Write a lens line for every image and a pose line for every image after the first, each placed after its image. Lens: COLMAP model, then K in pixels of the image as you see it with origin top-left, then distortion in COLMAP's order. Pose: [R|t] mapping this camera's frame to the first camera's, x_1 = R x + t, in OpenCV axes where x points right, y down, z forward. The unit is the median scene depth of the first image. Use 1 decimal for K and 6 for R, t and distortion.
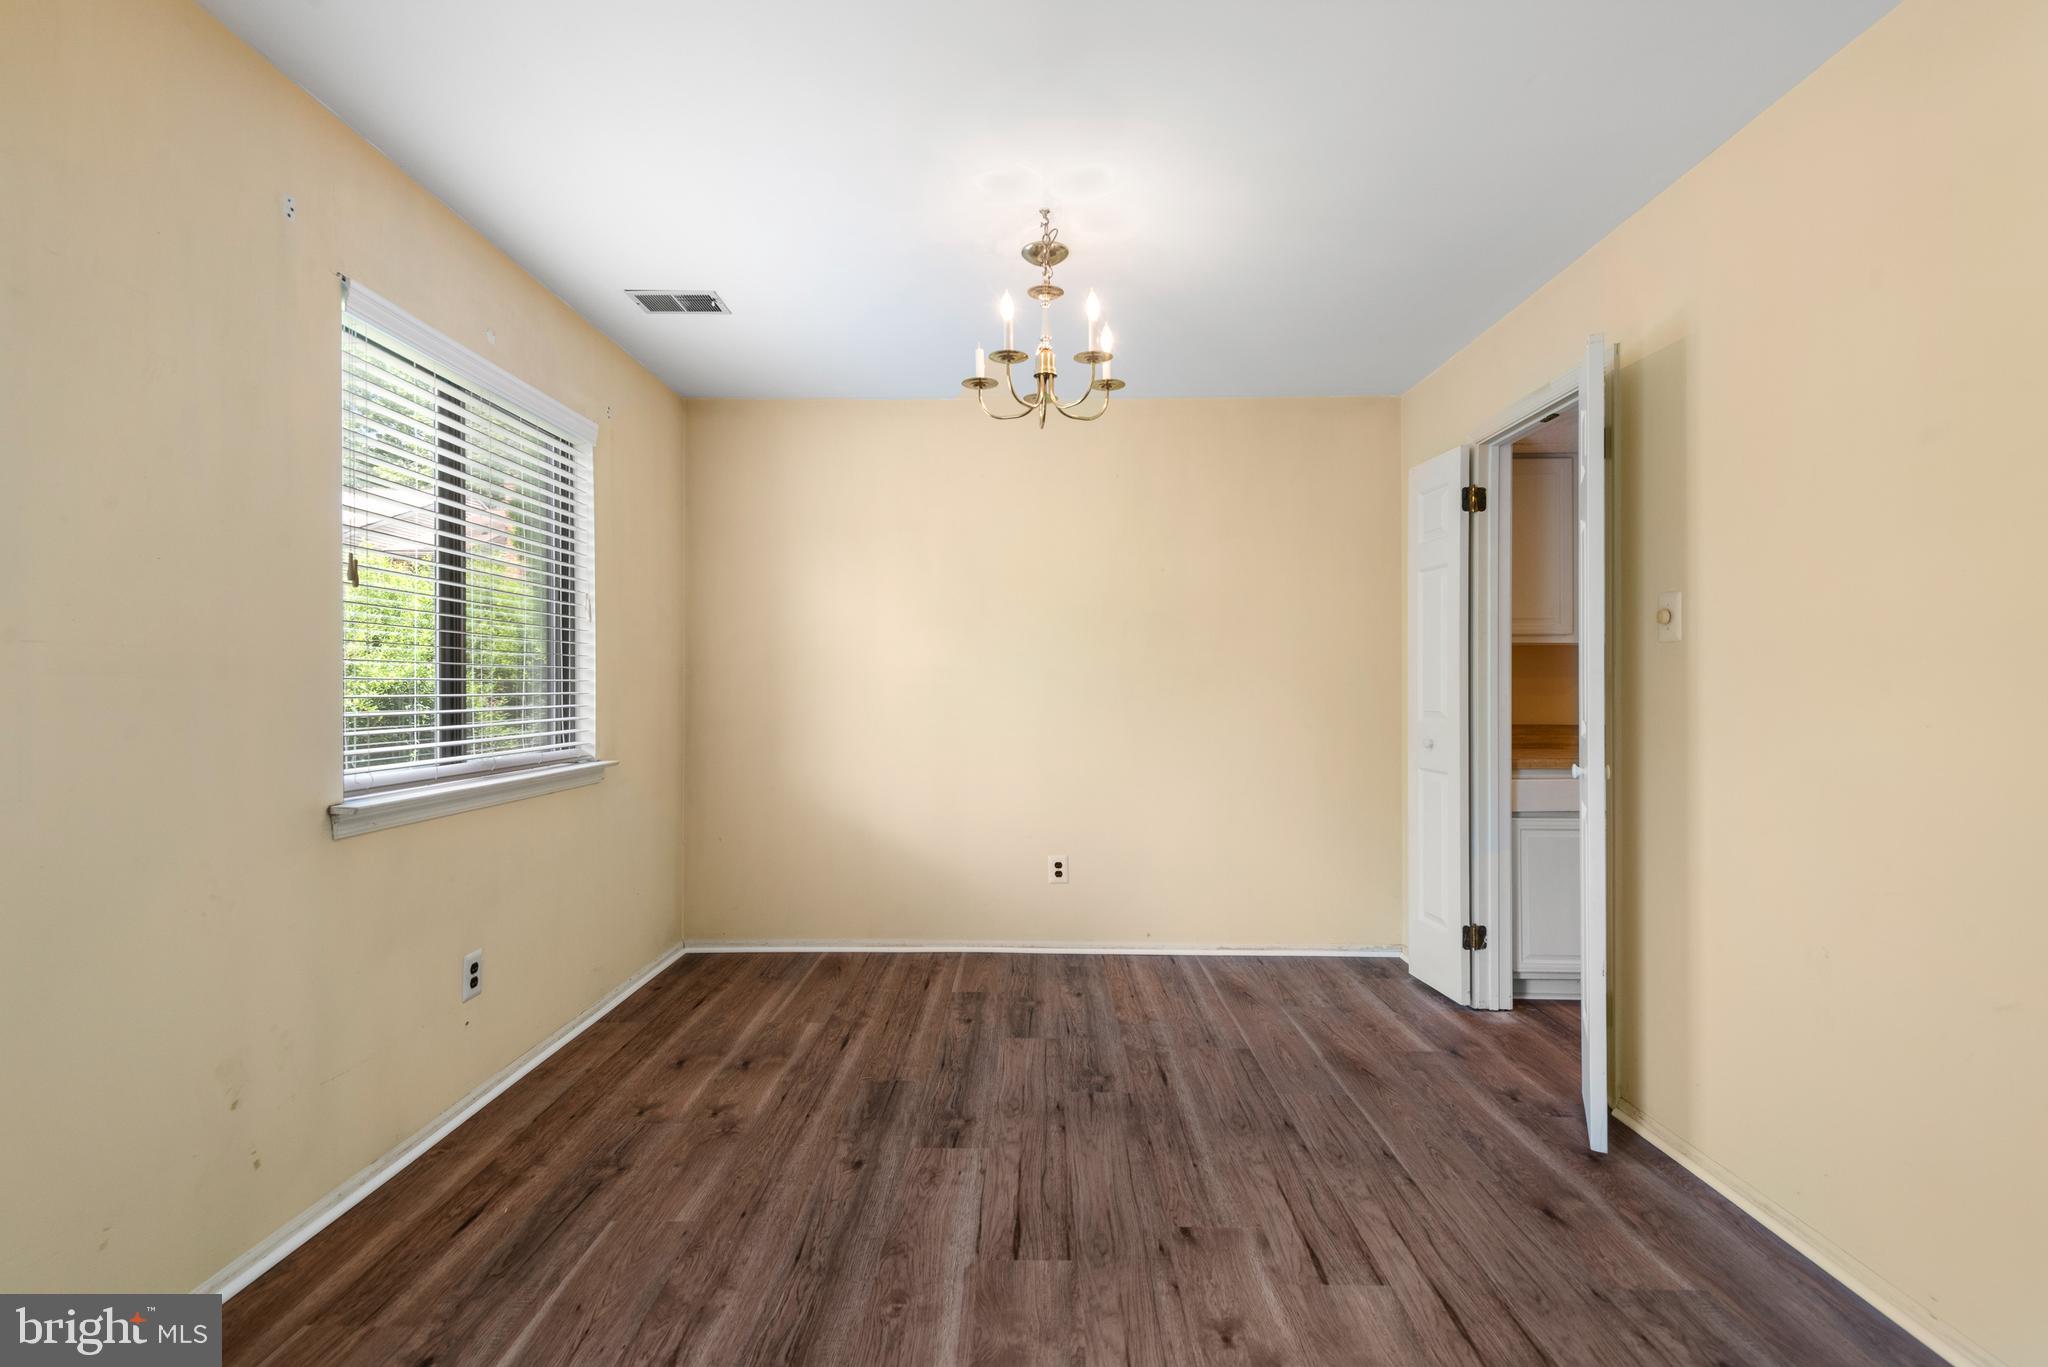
lens RADIAL K [[937.9, 0, 1019.3], [0, 937.9, 690.5], [0, 0, 1]] dist [0.036554, -0.021693]
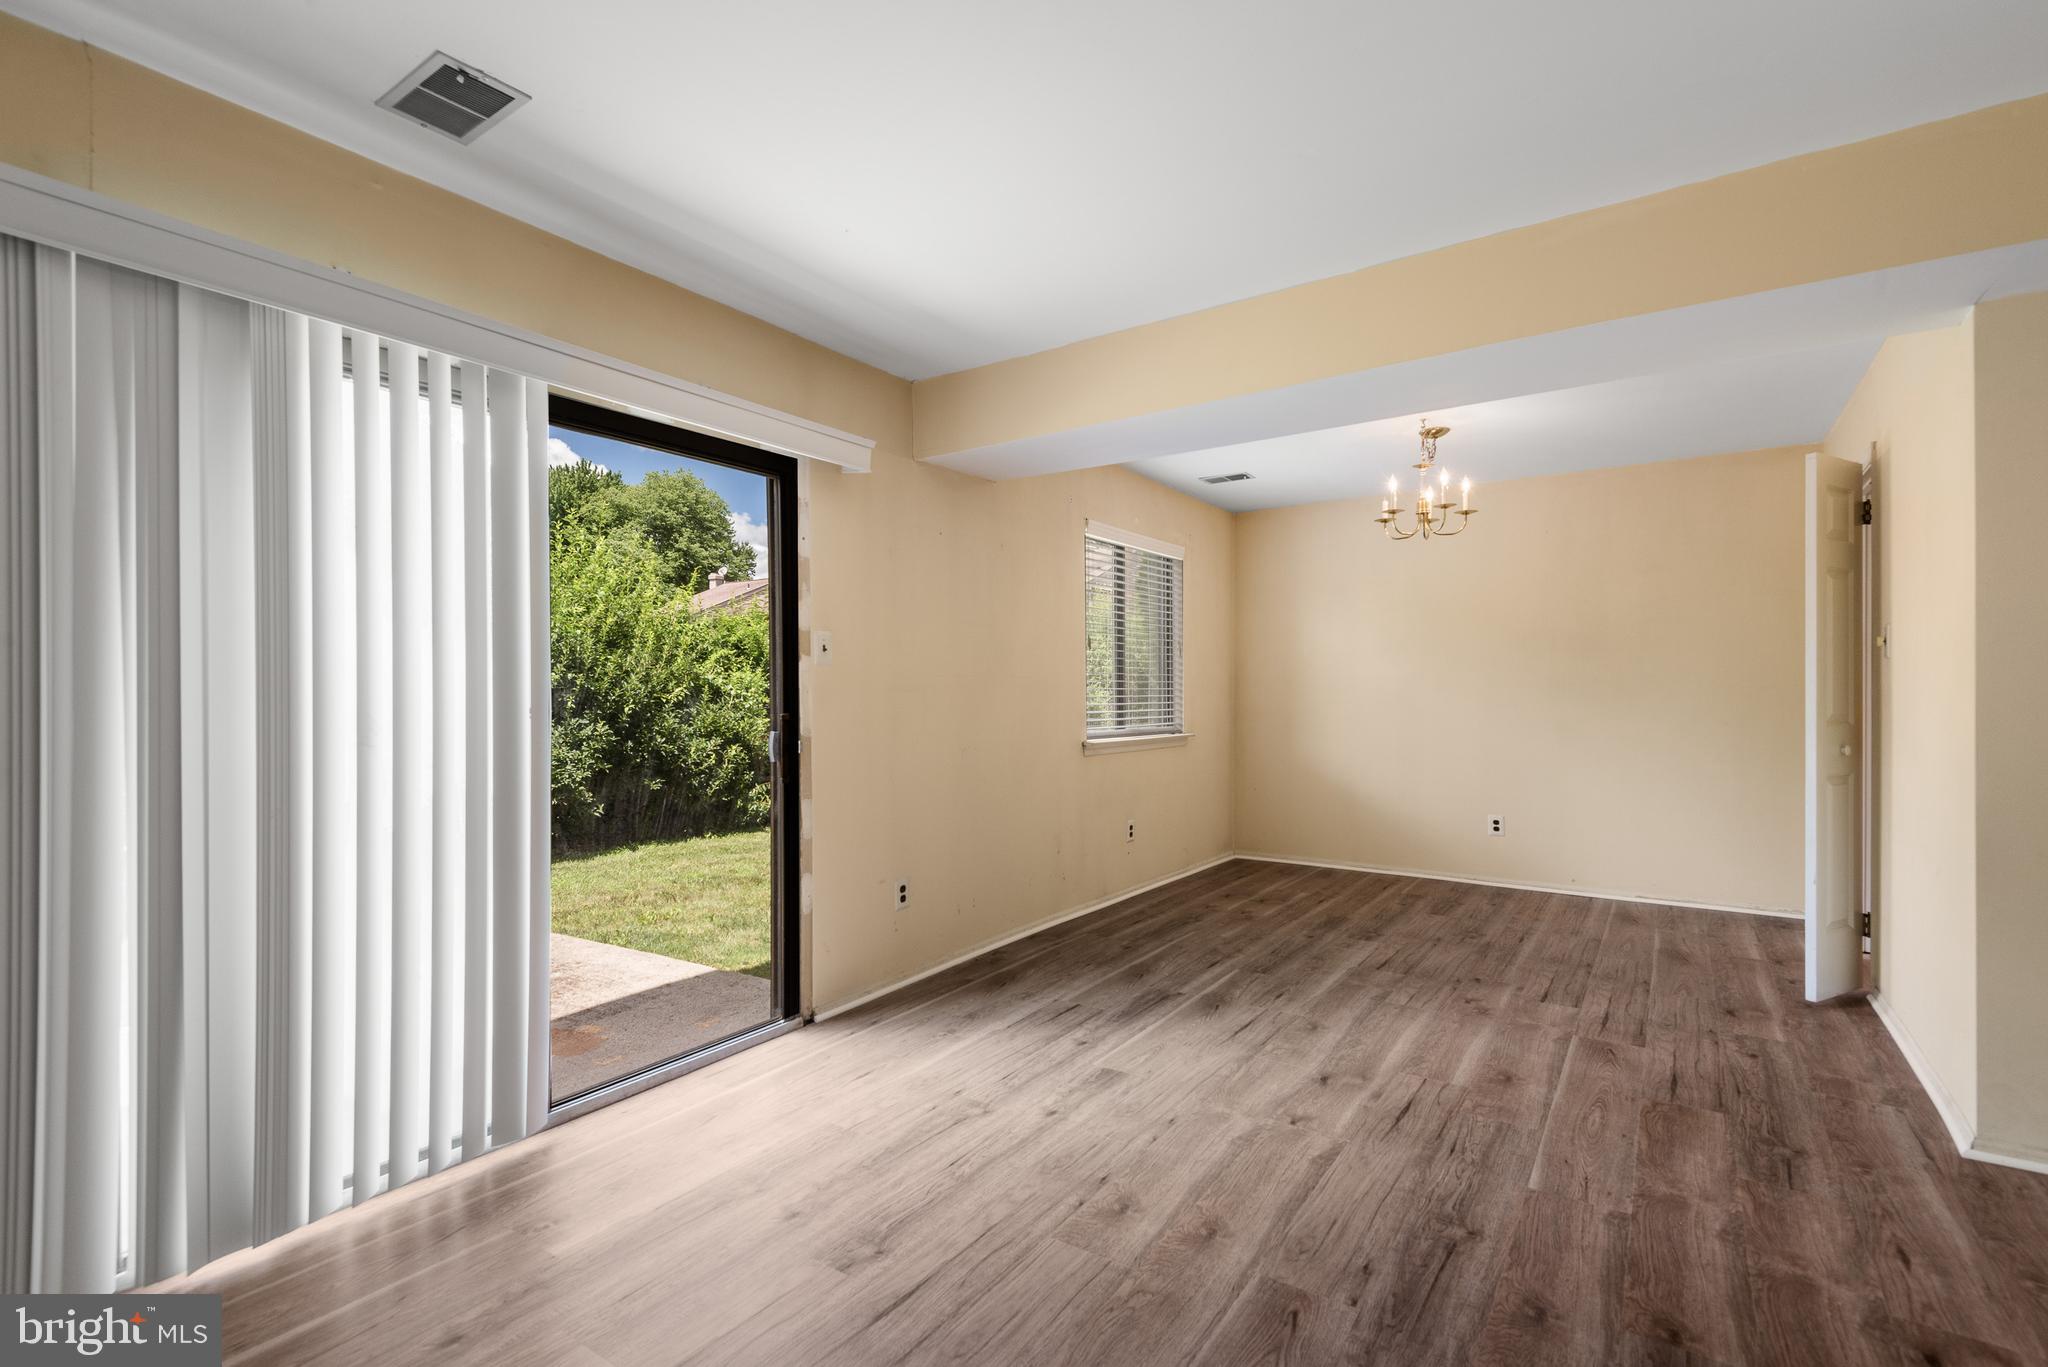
lens RADIAL K [[937.9, 0, 1019.3], [0, 937.9, 690.5], [0, 0, 1]] dist [0.036554, -0.021693]
pose [[0.831545, -0.002406, -0.555452, 0.426456], [-0.001574, 0.999976, -0.006688, 0.007463], [0.555455, 0.006436, 0.831522, -0.991576]]
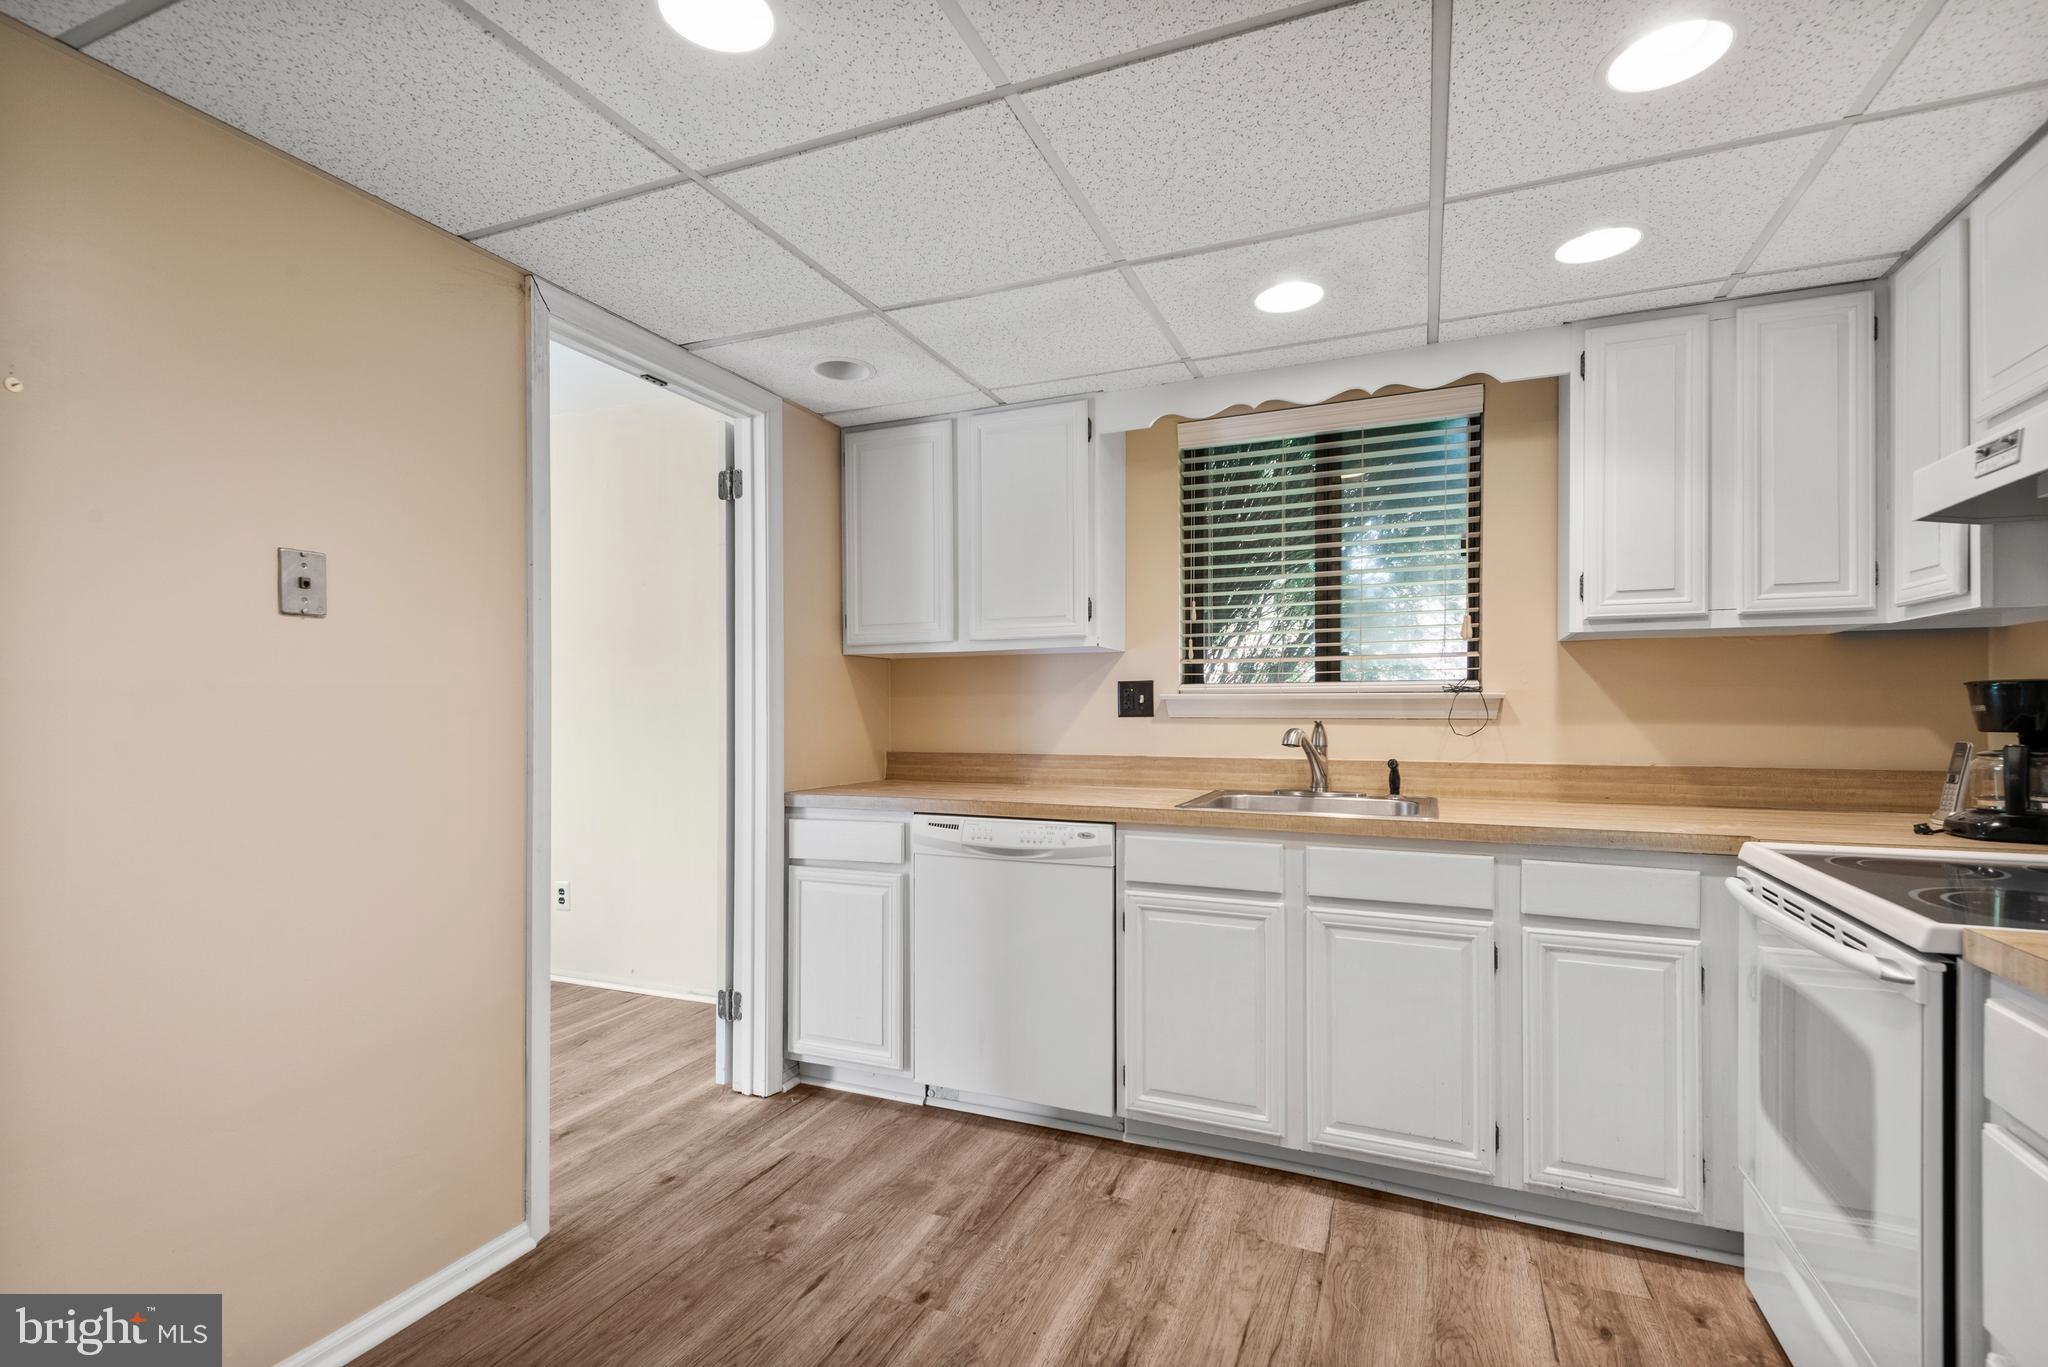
lens RADIAL K [[949.6, 0, 1018.7], [0, 949.6, 707.3], [0, 0, 1]] dist [0.037281, -0.024982]
pose [[0.925935, -0.003858, -0.377664, 1.593034], [0.002648, 0.999990, -0.003724, -0.000005], [0.377675, 0.002448, 0.925935, 0.475798]]
